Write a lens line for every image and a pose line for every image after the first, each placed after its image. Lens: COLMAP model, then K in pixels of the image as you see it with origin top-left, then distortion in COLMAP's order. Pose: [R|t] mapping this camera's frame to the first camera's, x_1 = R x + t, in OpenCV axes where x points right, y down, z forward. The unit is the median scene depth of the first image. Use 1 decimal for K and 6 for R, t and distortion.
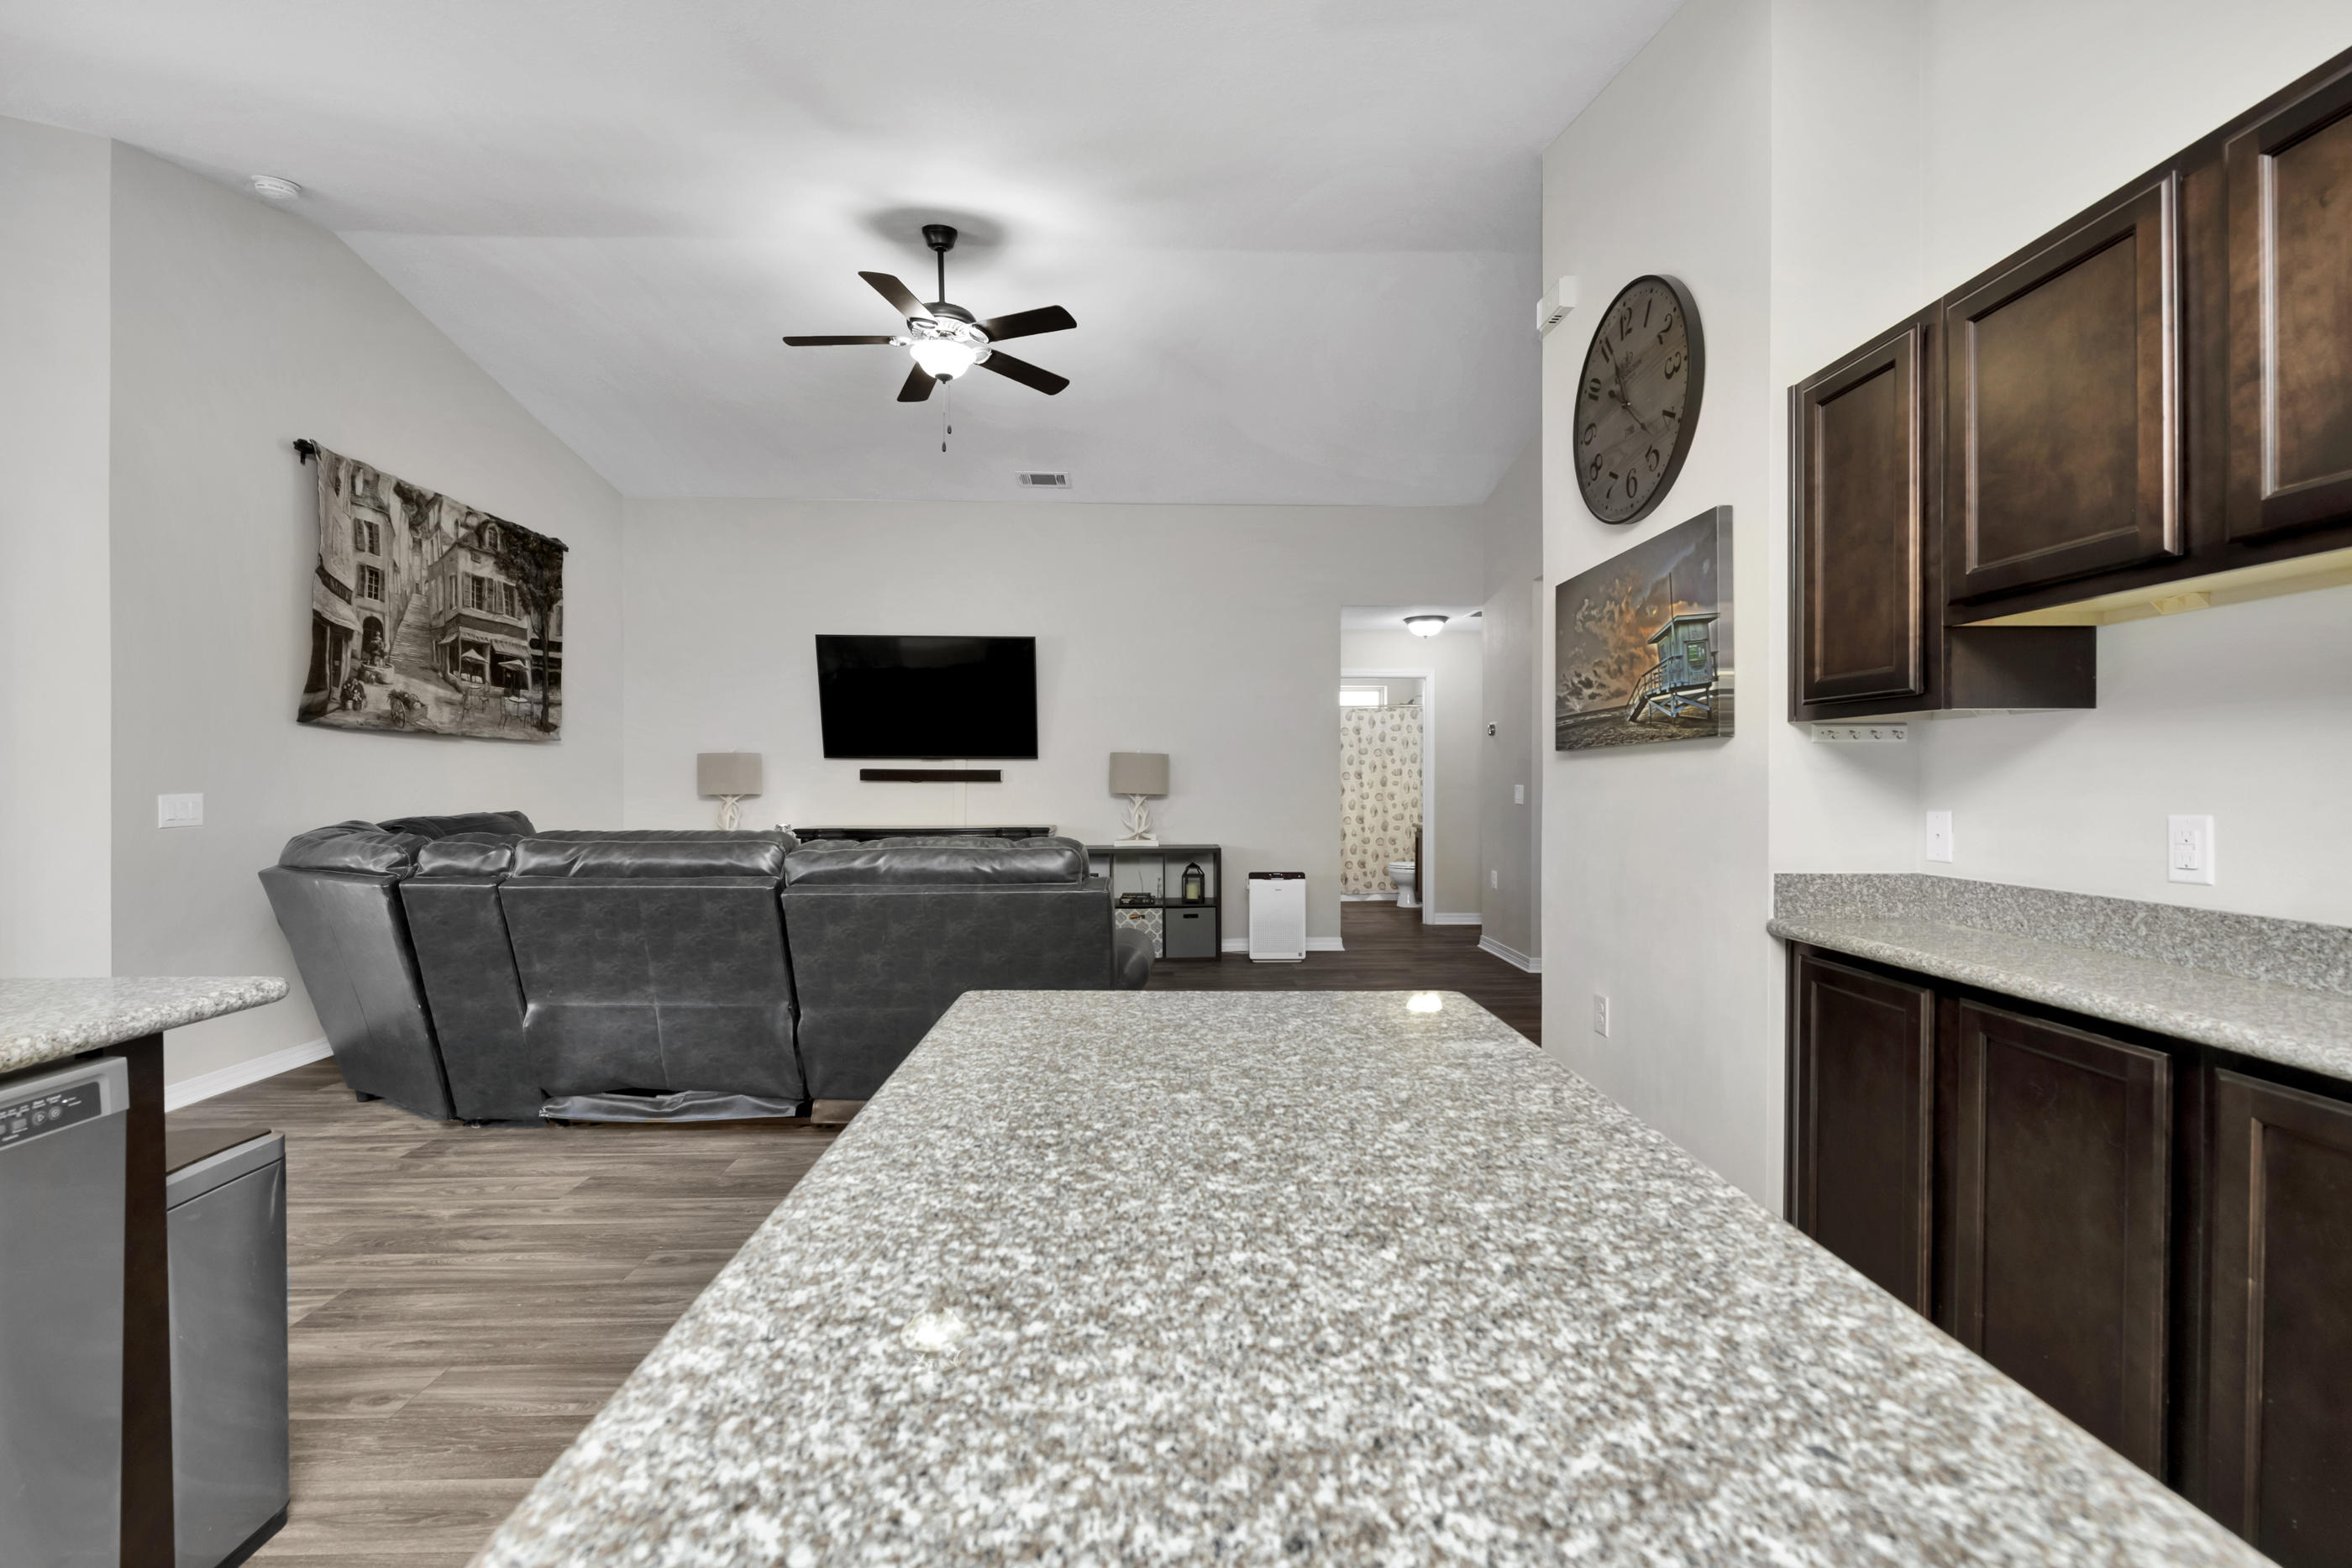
lens RADIAL K [[951.0, 0, 1176.4], [0, 951.0, 779.1], [0, 0, 1]] dist [-0.001265, -0.002284]
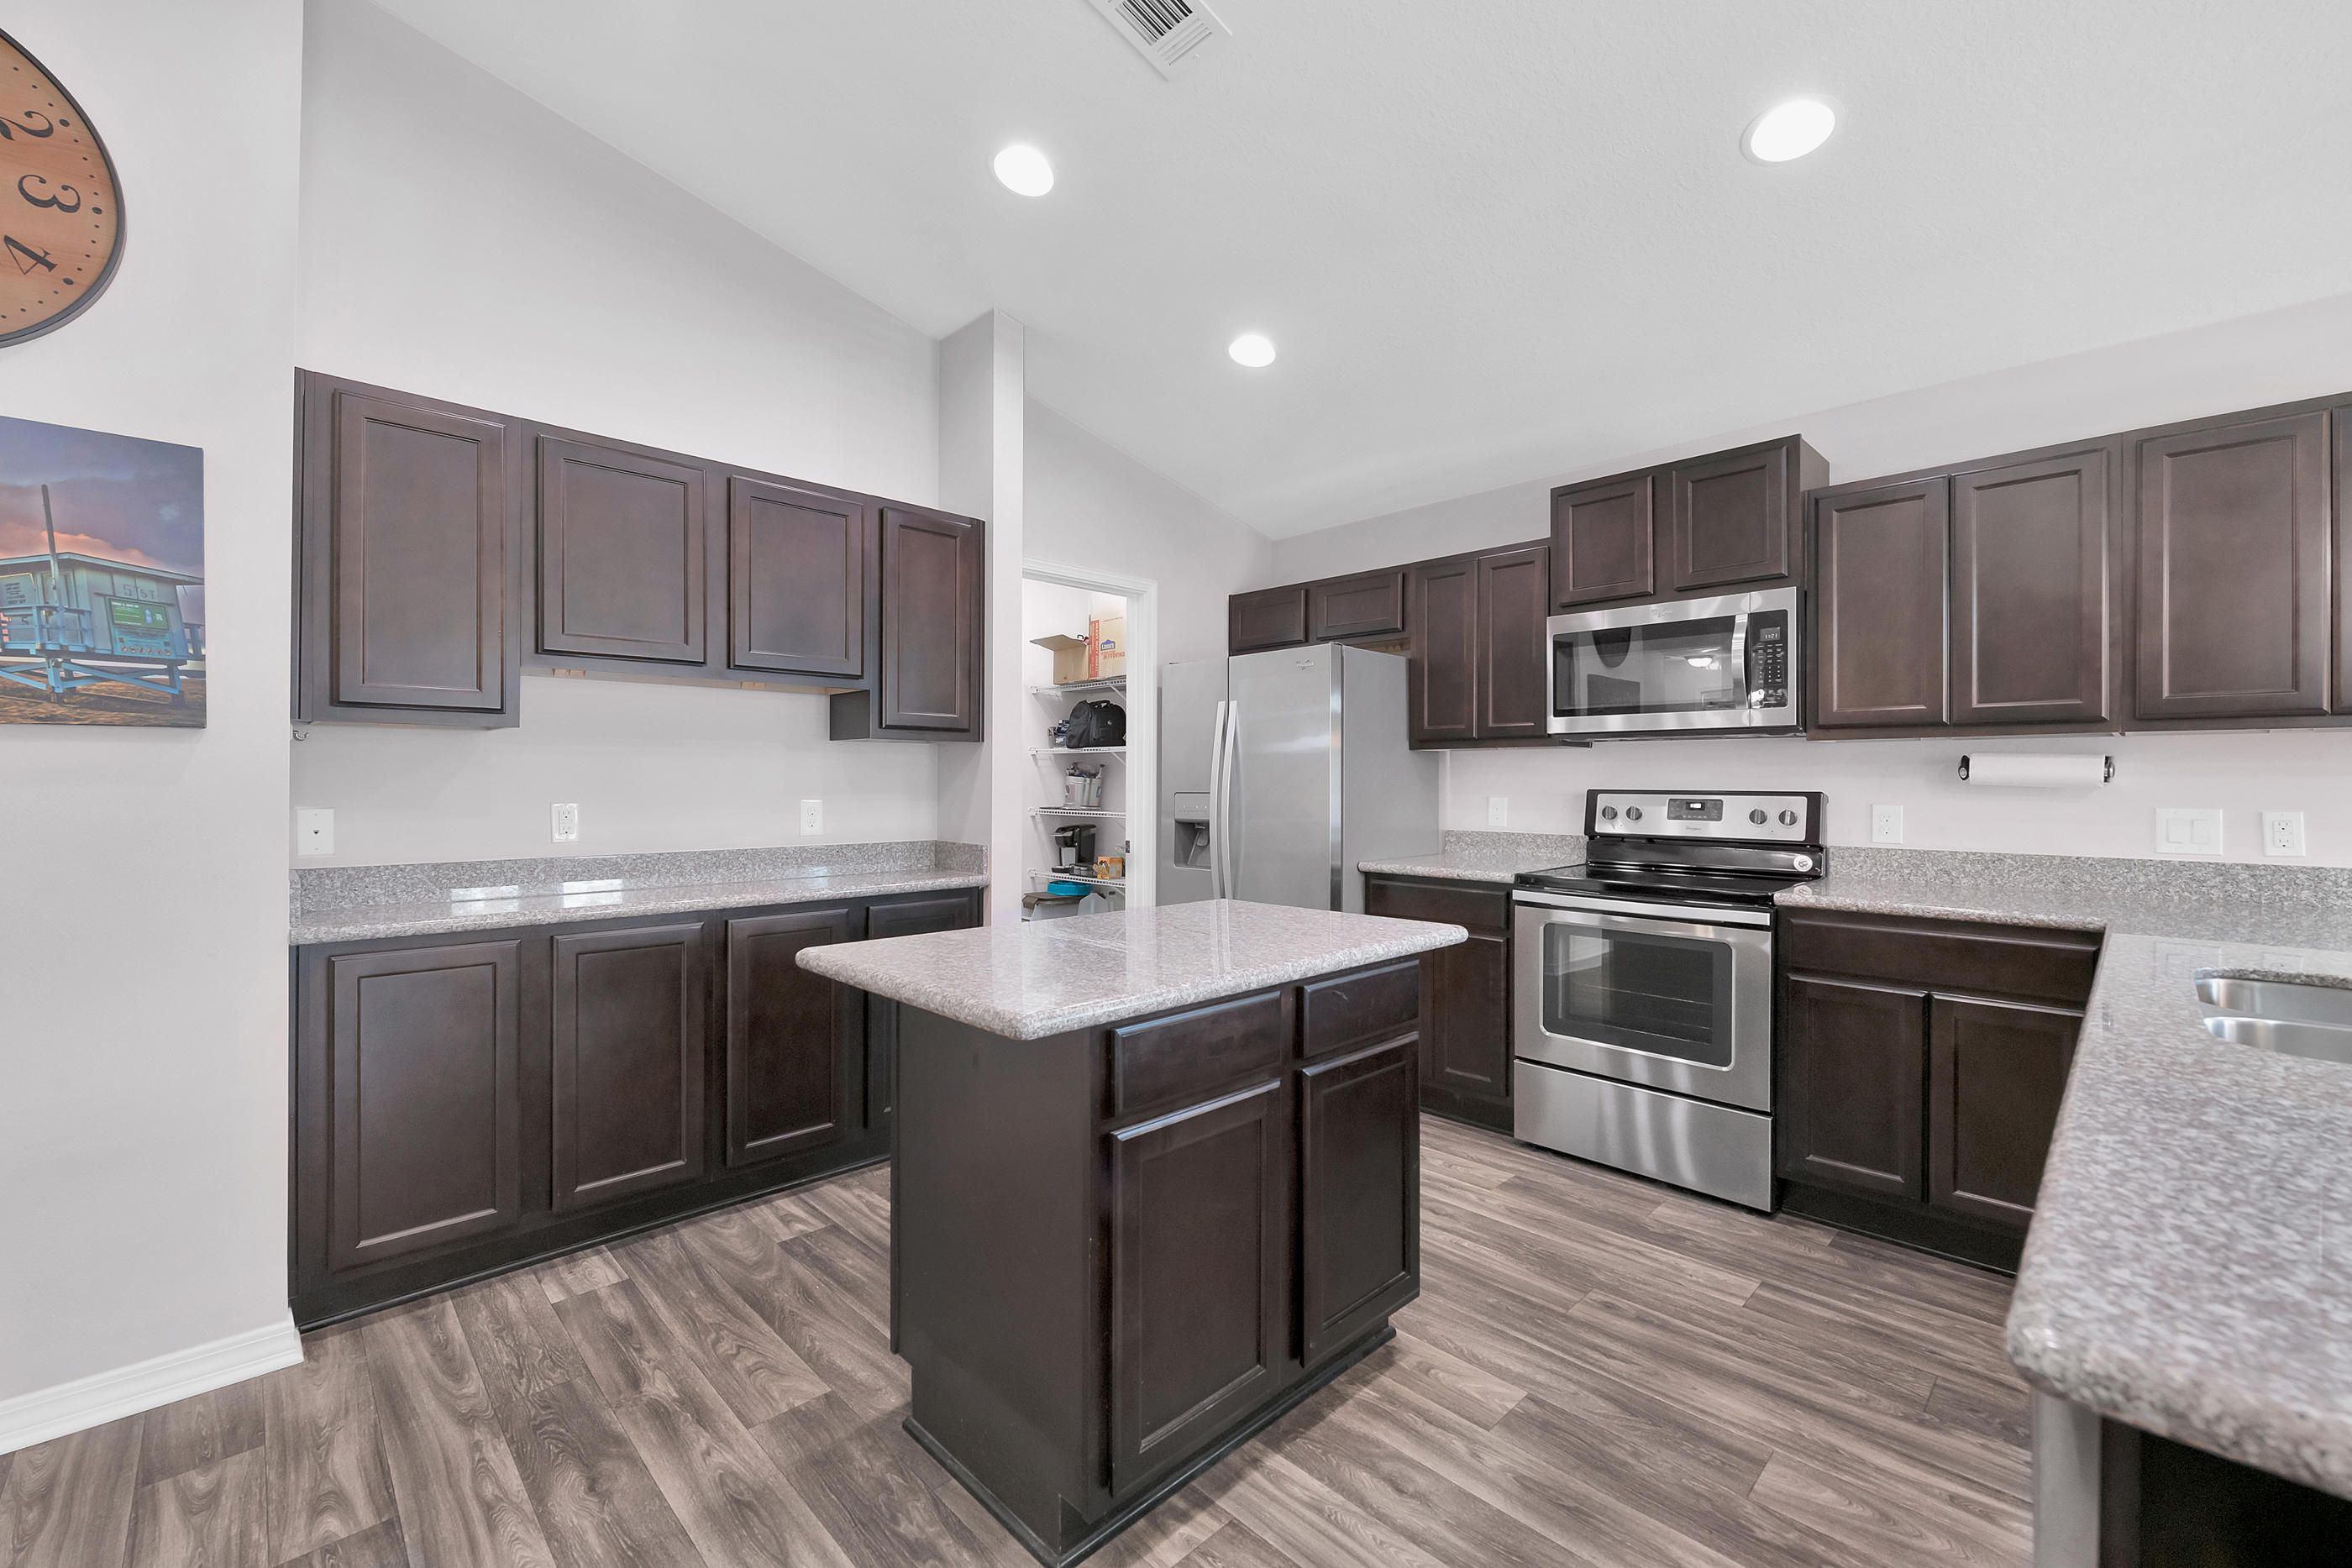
lens RADIAL K [[951.0, 0, 1174.0], [0, 951.0, 778.1], [0, 0, 1]] dist [-0.001265, -0.002284]
pose [[-0.675198, -0.002890, 0.737631, -0.284183], [-0.003252, 0.999994, 0.000942, -0.002377], [-0.737629, -0.001763, -0.675204, 0.438265]]
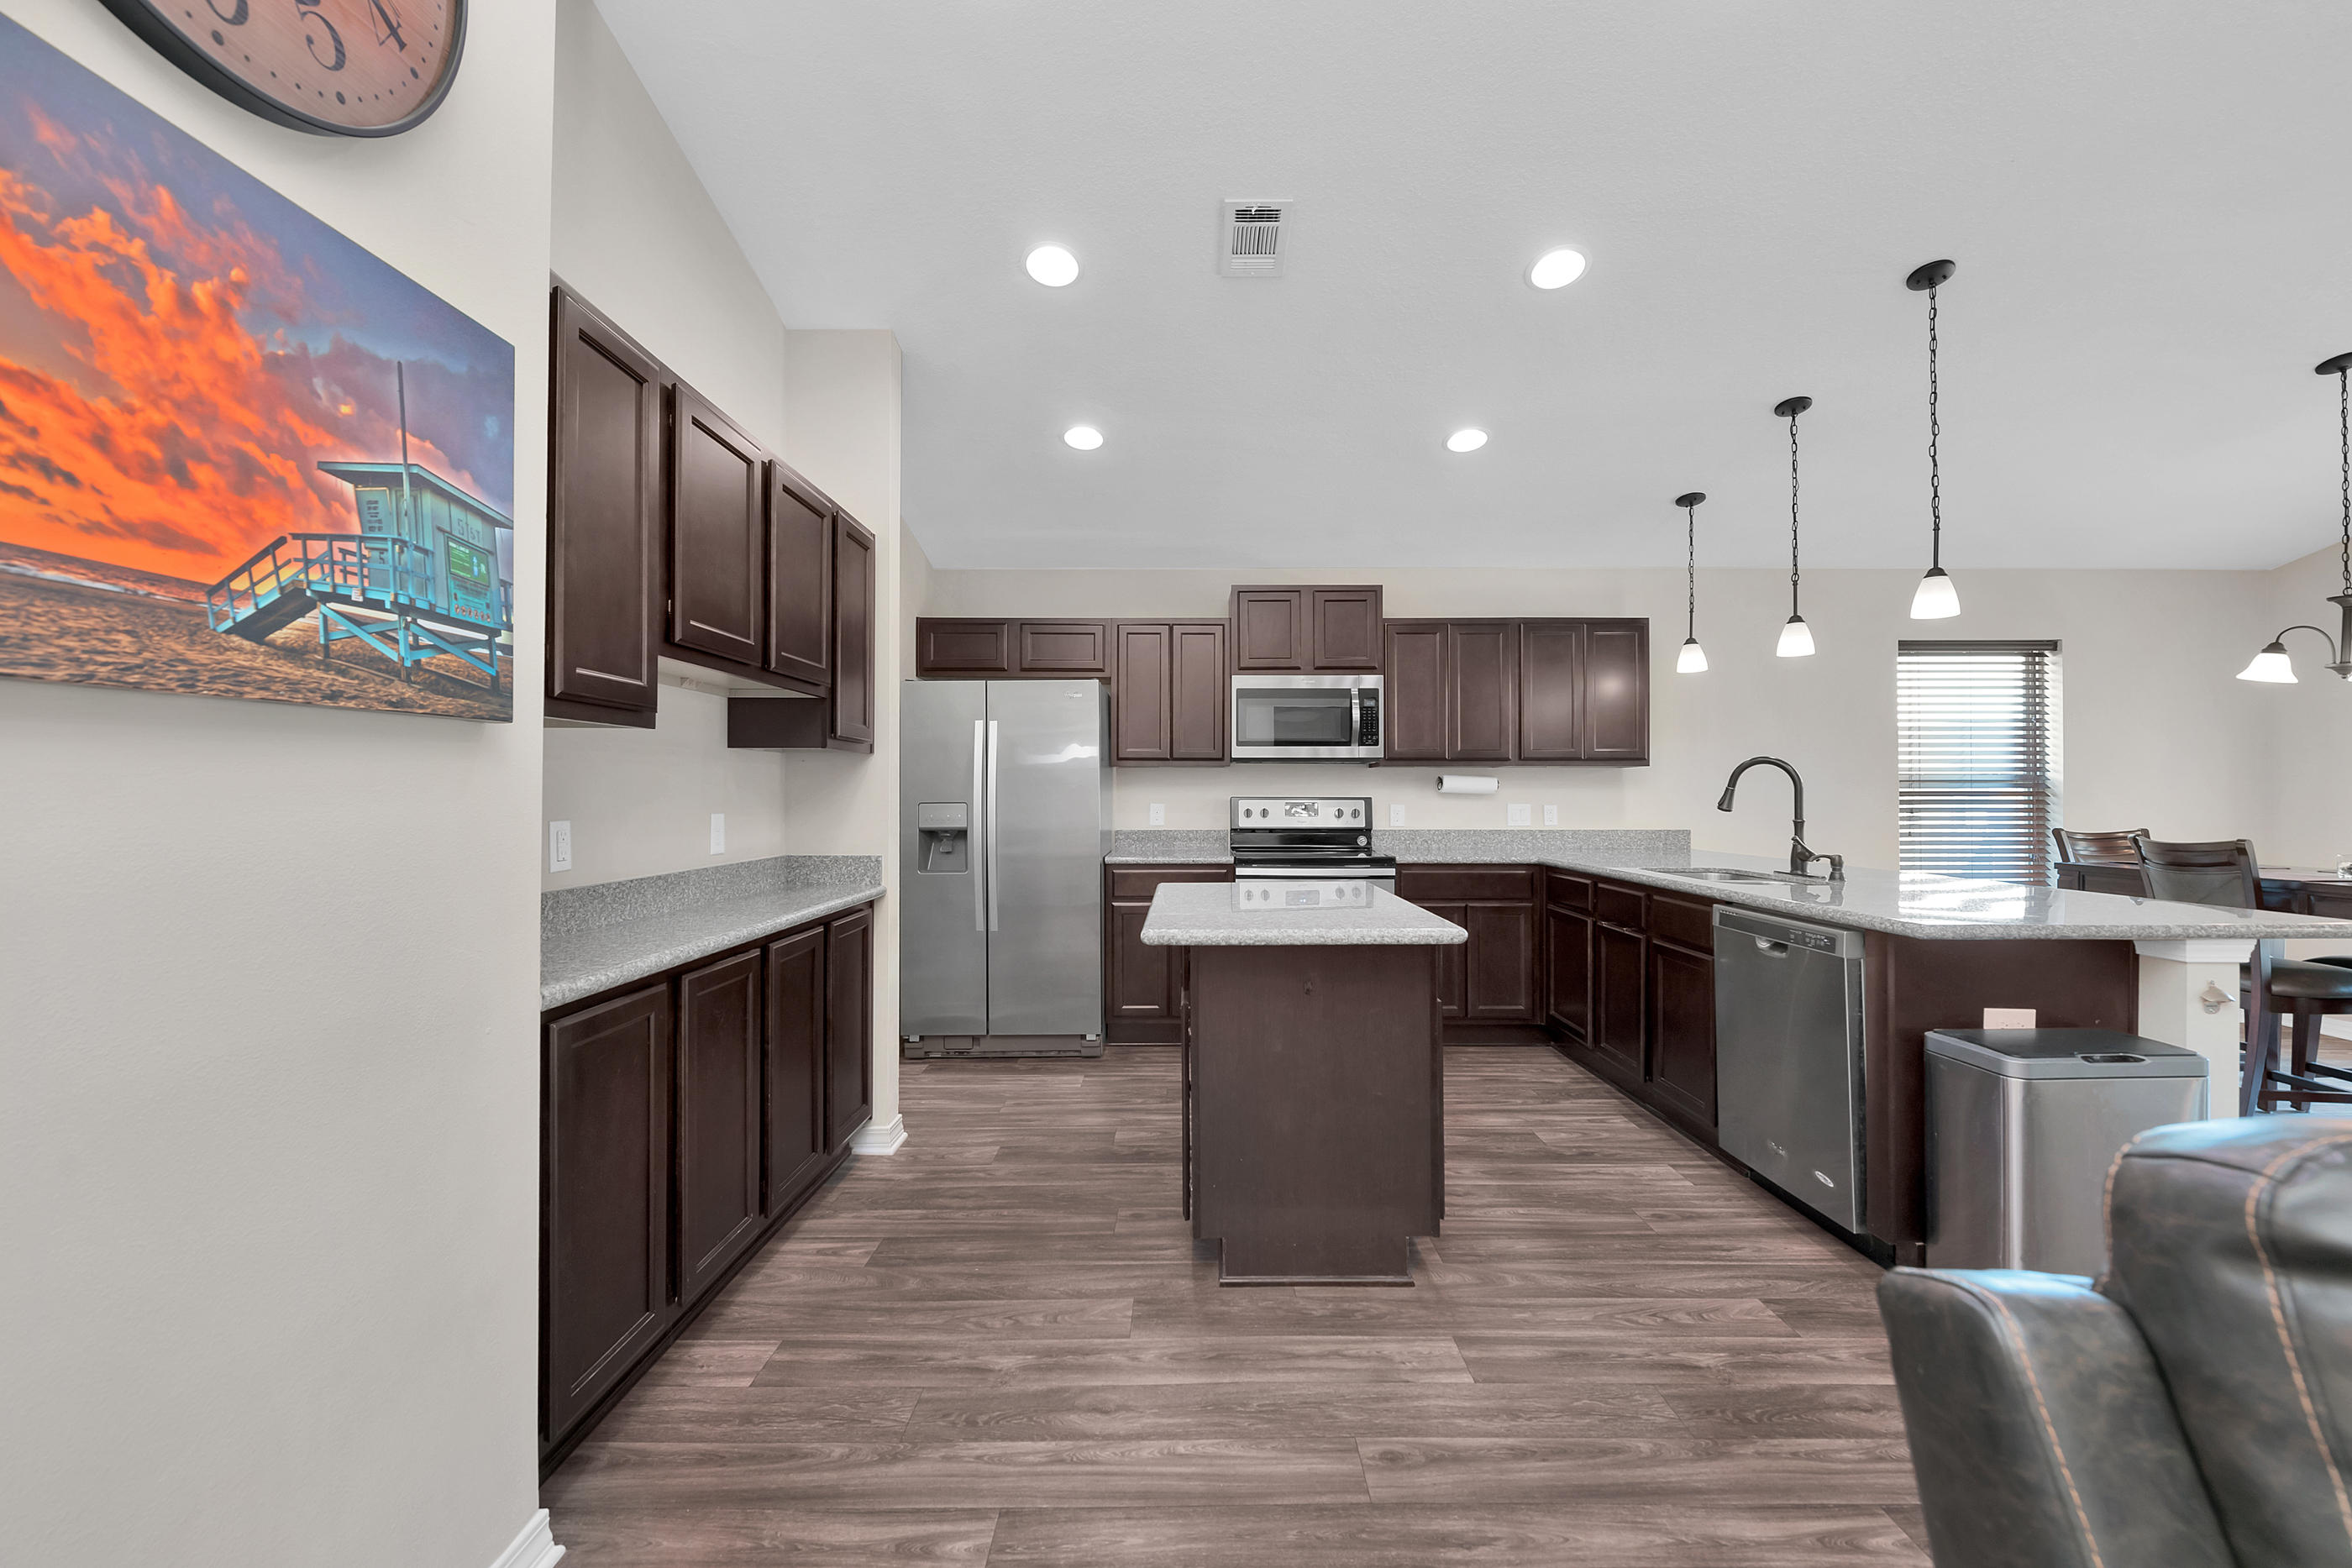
lens RADIAL K [[951.0, 0, 1173.1], [0, 951.0, 778.2], [0, 0, 1]] dist [-0.001265, -0.002284]
pose [[-0.999129, -0.001326, 0.041709, 0.056412], [-0.001864, 0.999916, -0.012858, -0.001111], [-0.041688, -0.012924, -0.999047, 0.746934]]
